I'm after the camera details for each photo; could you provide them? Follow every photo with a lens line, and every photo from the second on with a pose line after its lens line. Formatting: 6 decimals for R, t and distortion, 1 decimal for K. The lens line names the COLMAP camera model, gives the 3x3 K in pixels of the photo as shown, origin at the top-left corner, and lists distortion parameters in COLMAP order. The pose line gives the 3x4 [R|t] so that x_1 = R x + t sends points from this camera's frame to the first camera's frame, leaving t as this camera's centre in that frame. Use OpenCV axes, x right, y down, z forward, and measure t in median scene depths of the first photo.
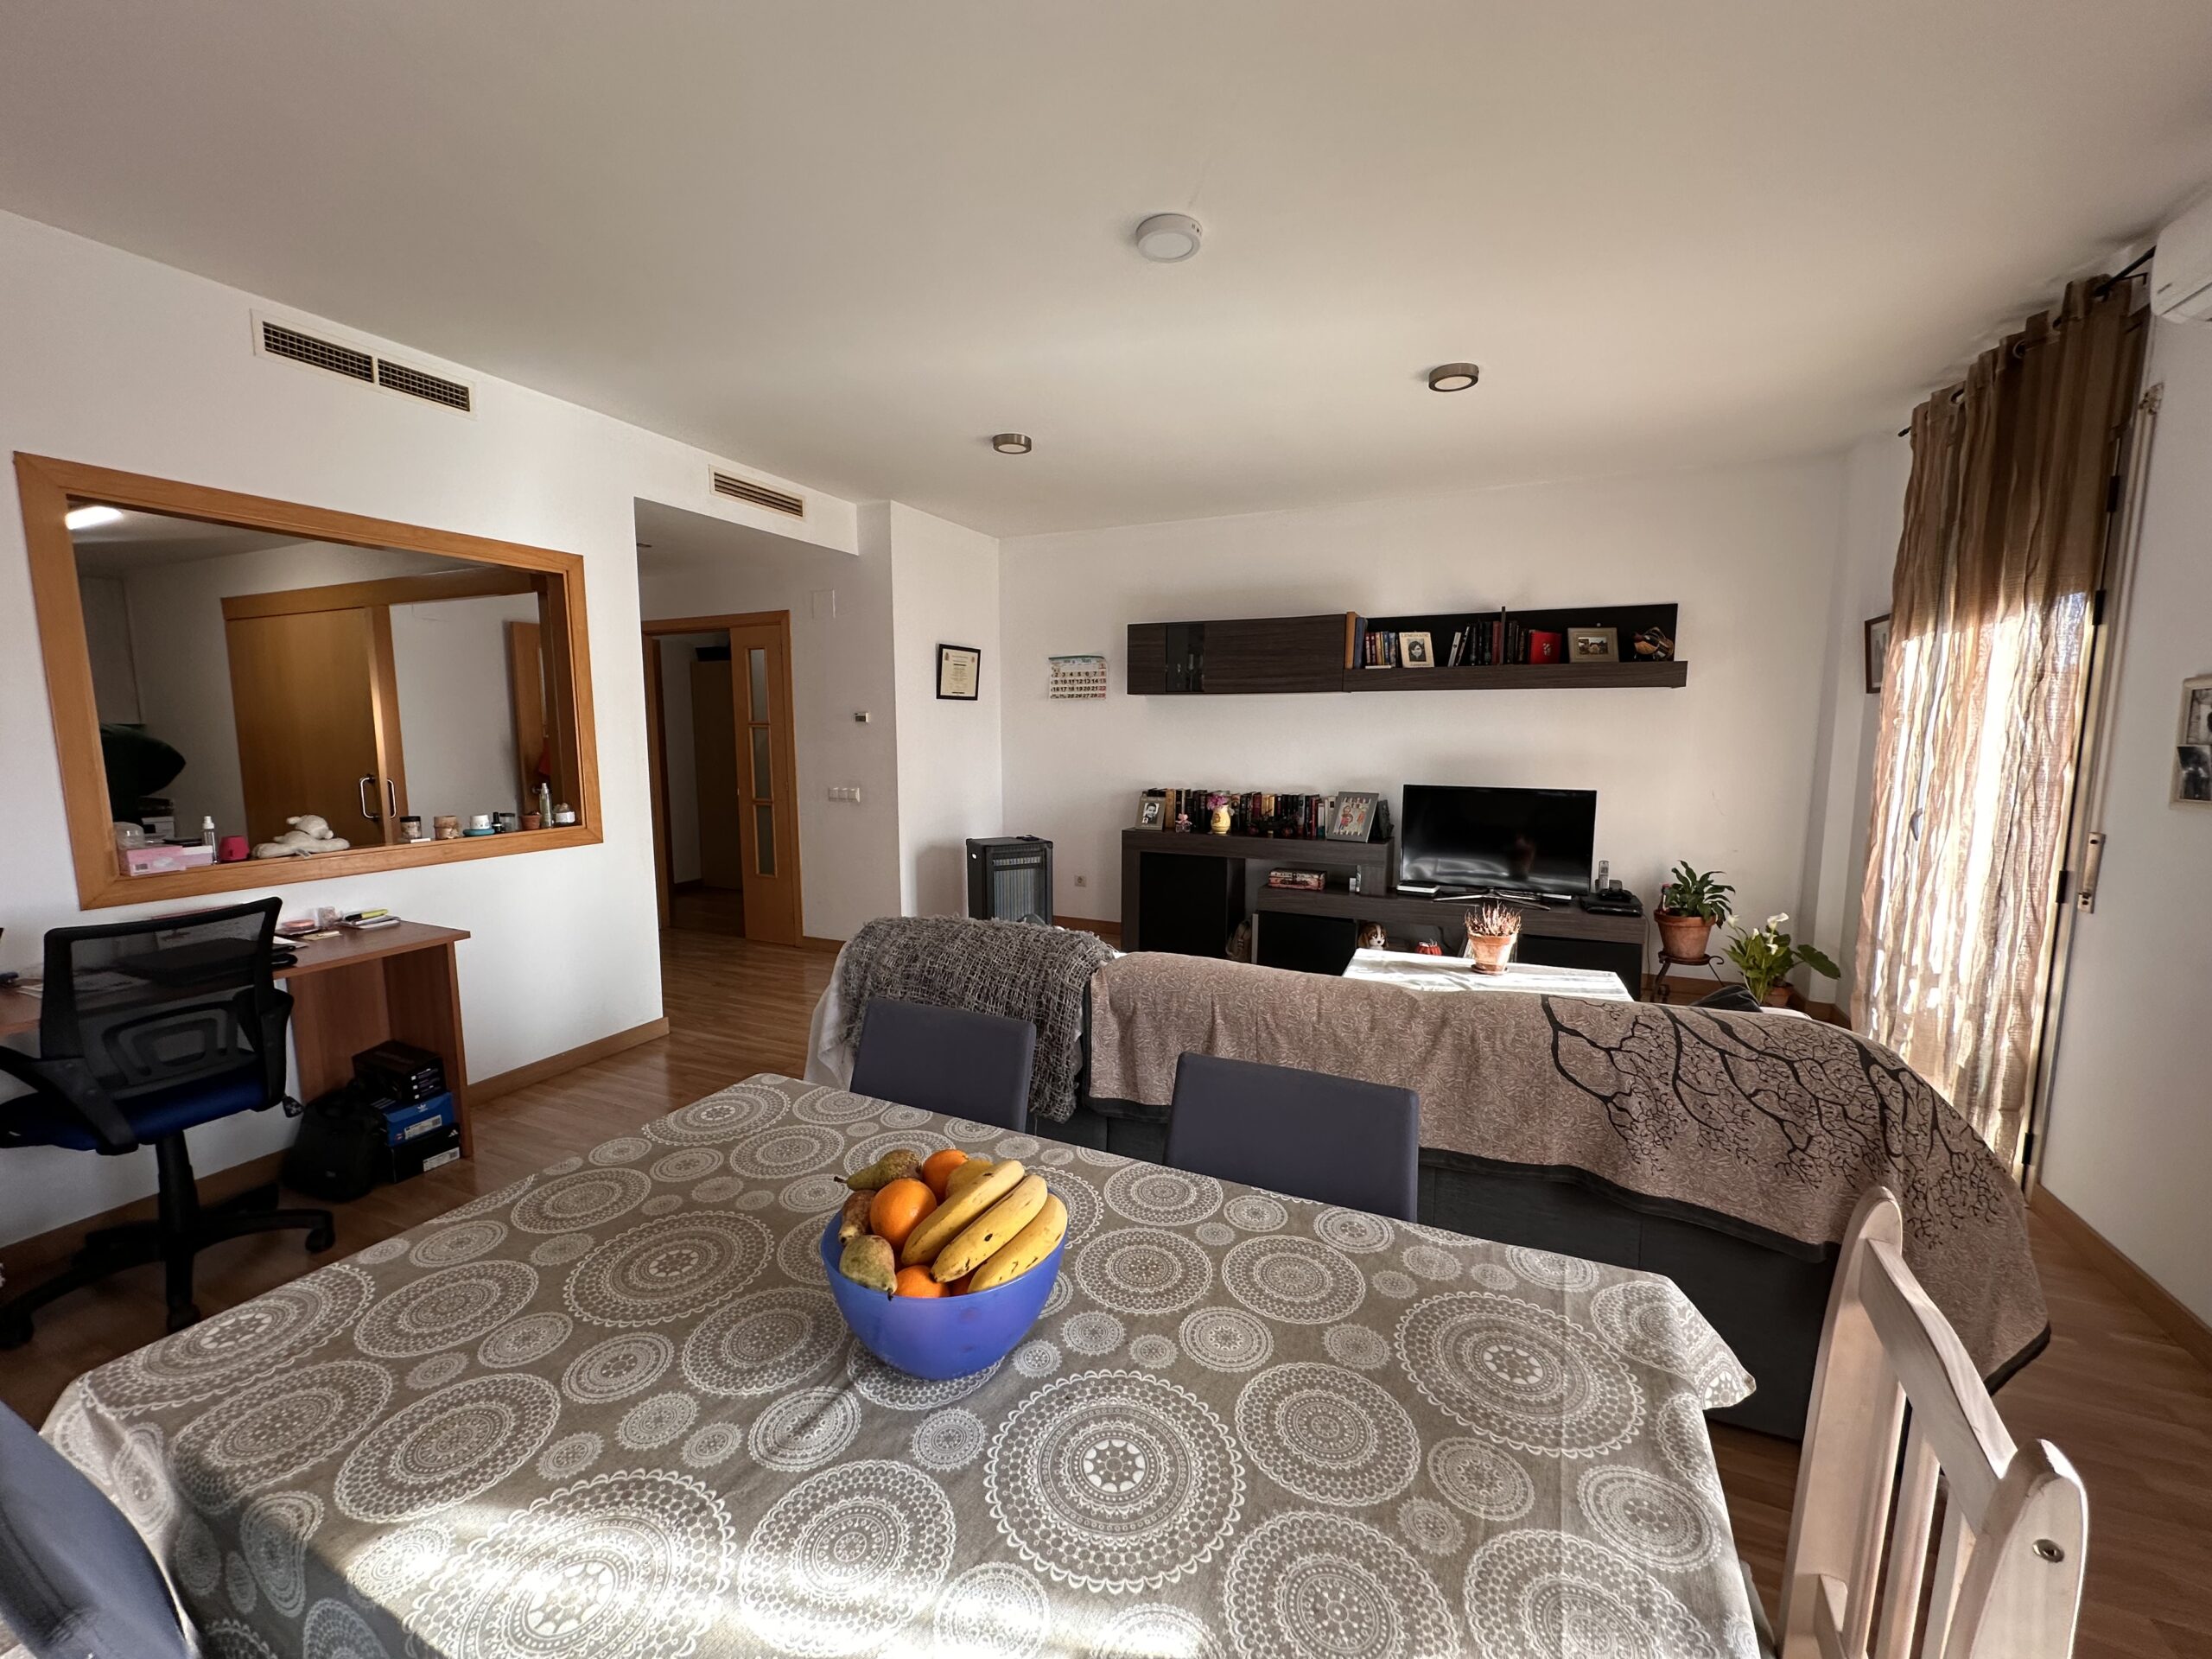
lens RADIAL K [[889.7, 0, 1102.9], [0, 889.7, 836.2], [0, 0, 1]] dist [-0.005299, 0.001699]
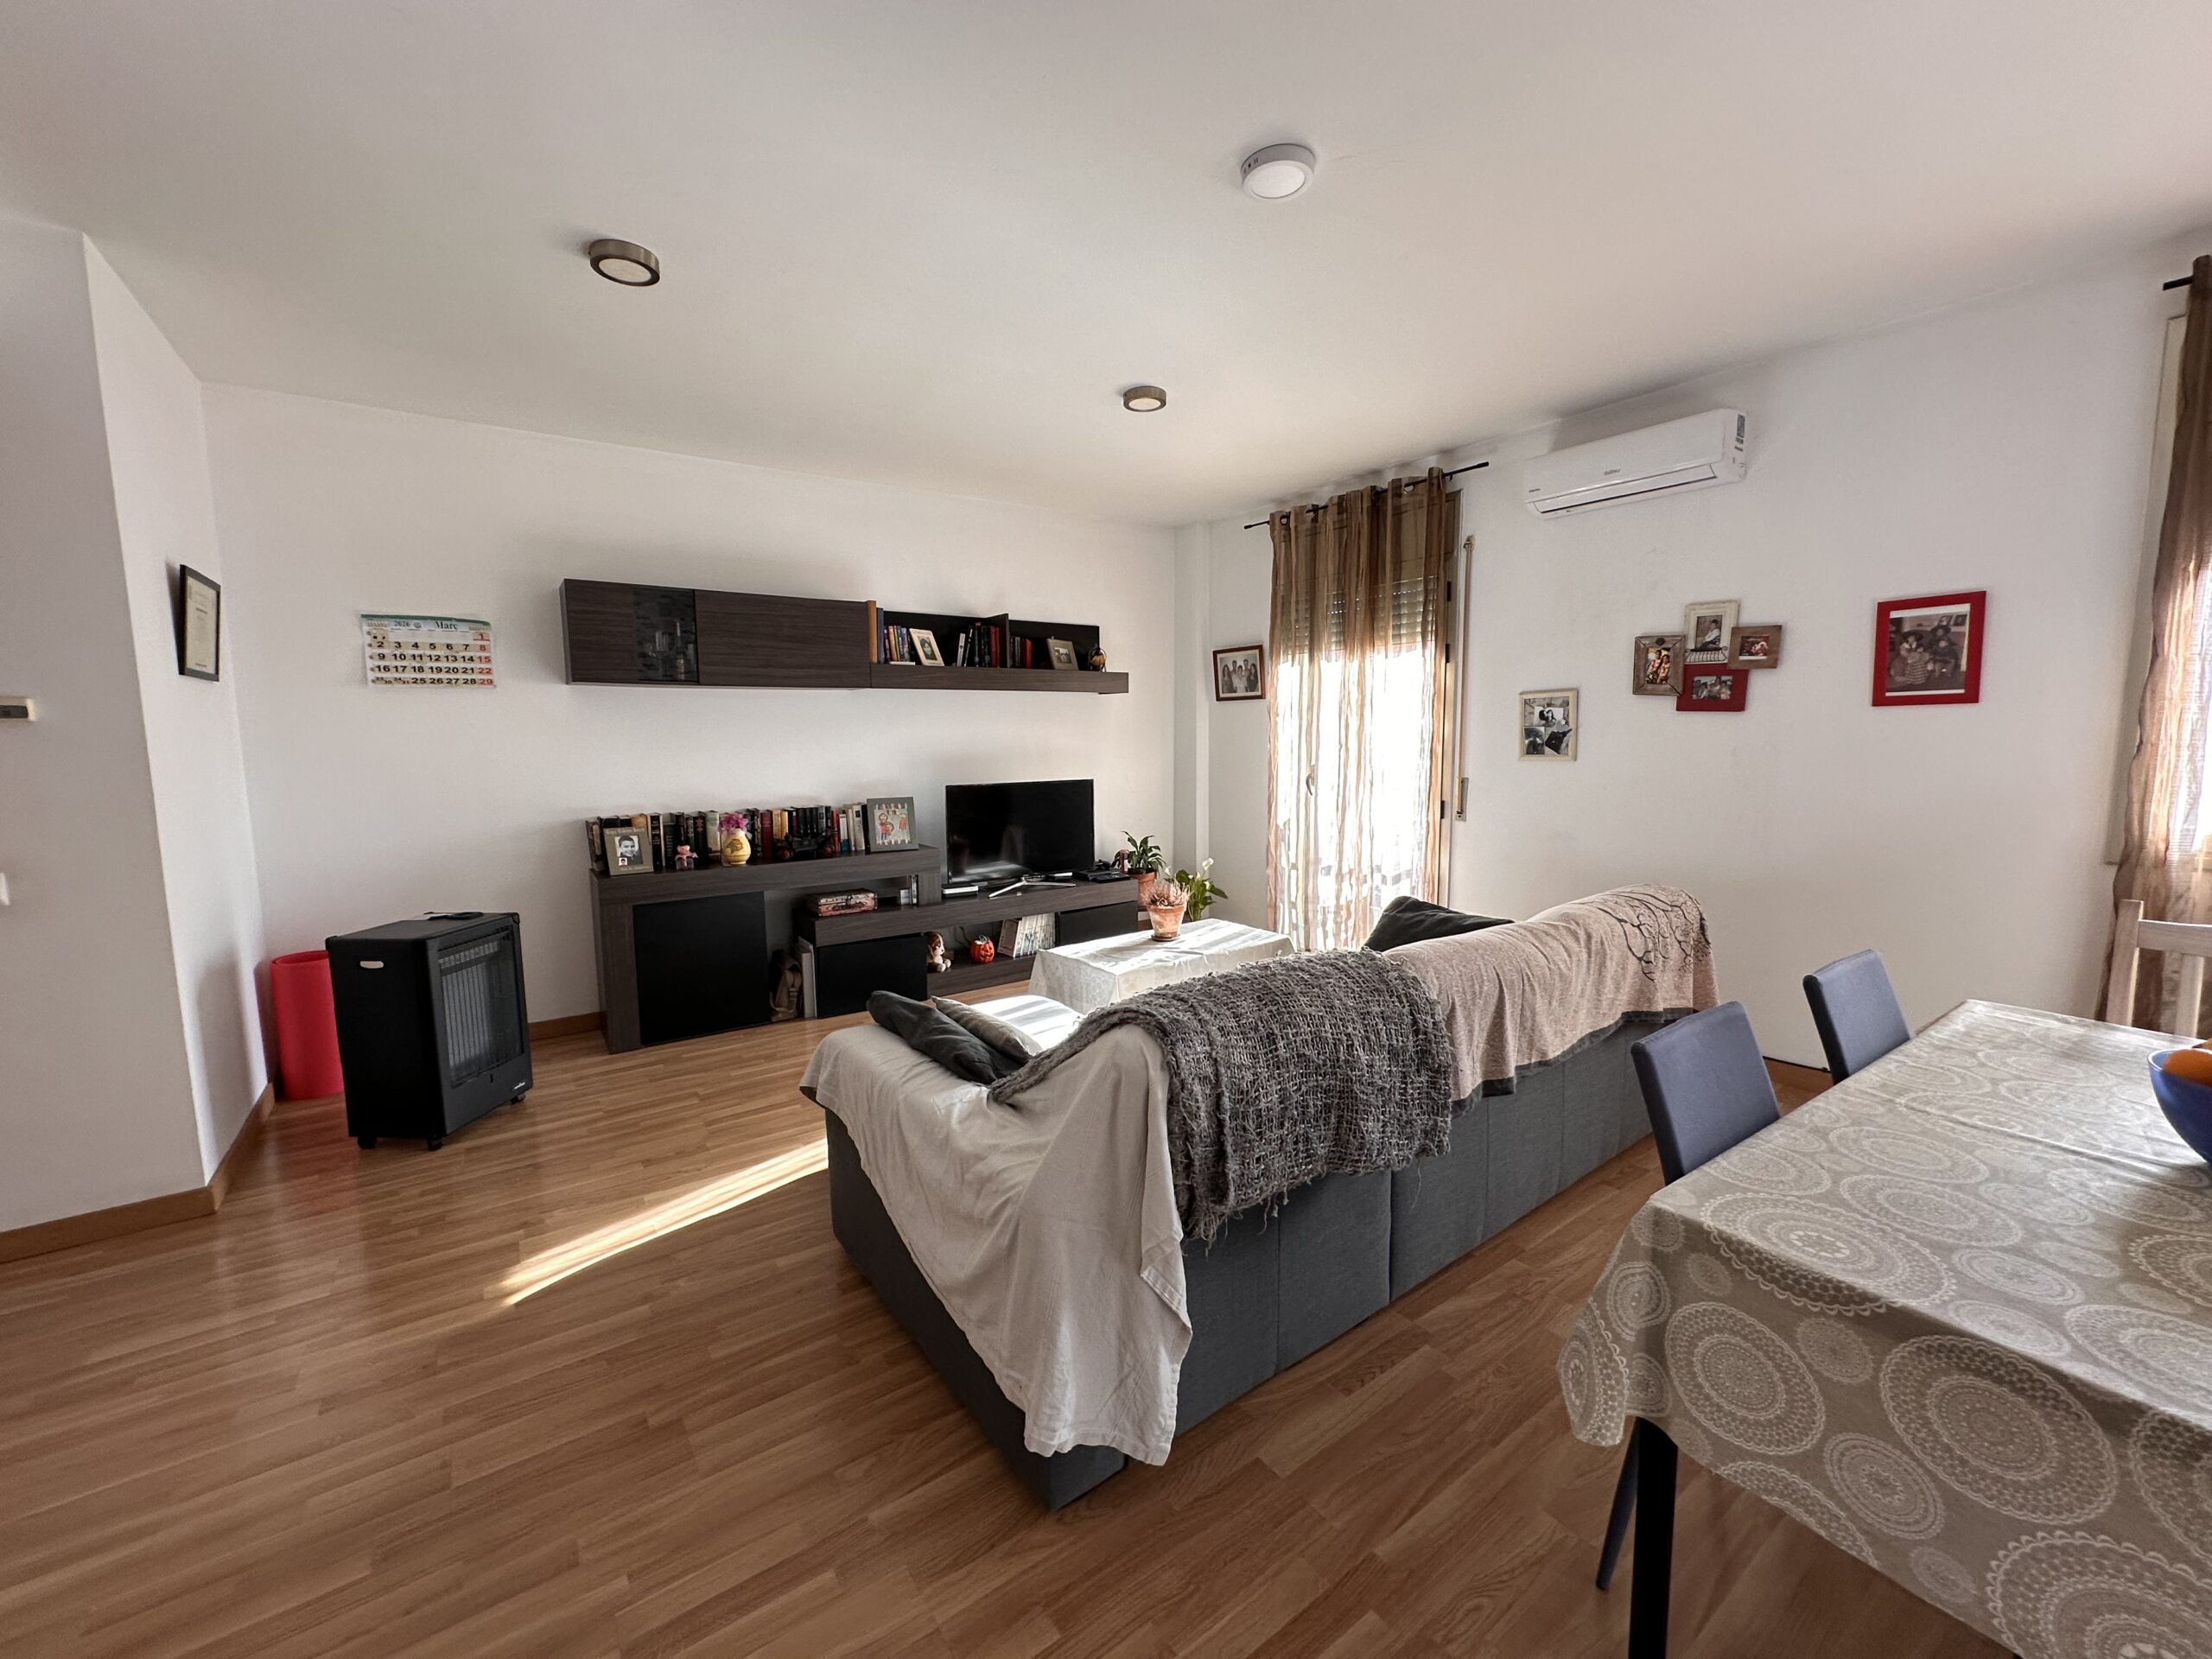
lens RADIAL K [[889.7, 0, 1101.6], [0, 889.7, 831.3], [0, 0, 1]] dist [-0.005299, 0.001699]
pose [[0.501634, -0.102527, 0.858983, -0.408413], [0.118324, 0.991752, 0.049274, -0.035146], [-0.856950, 0.076921, 0.509628, 0.352712]]
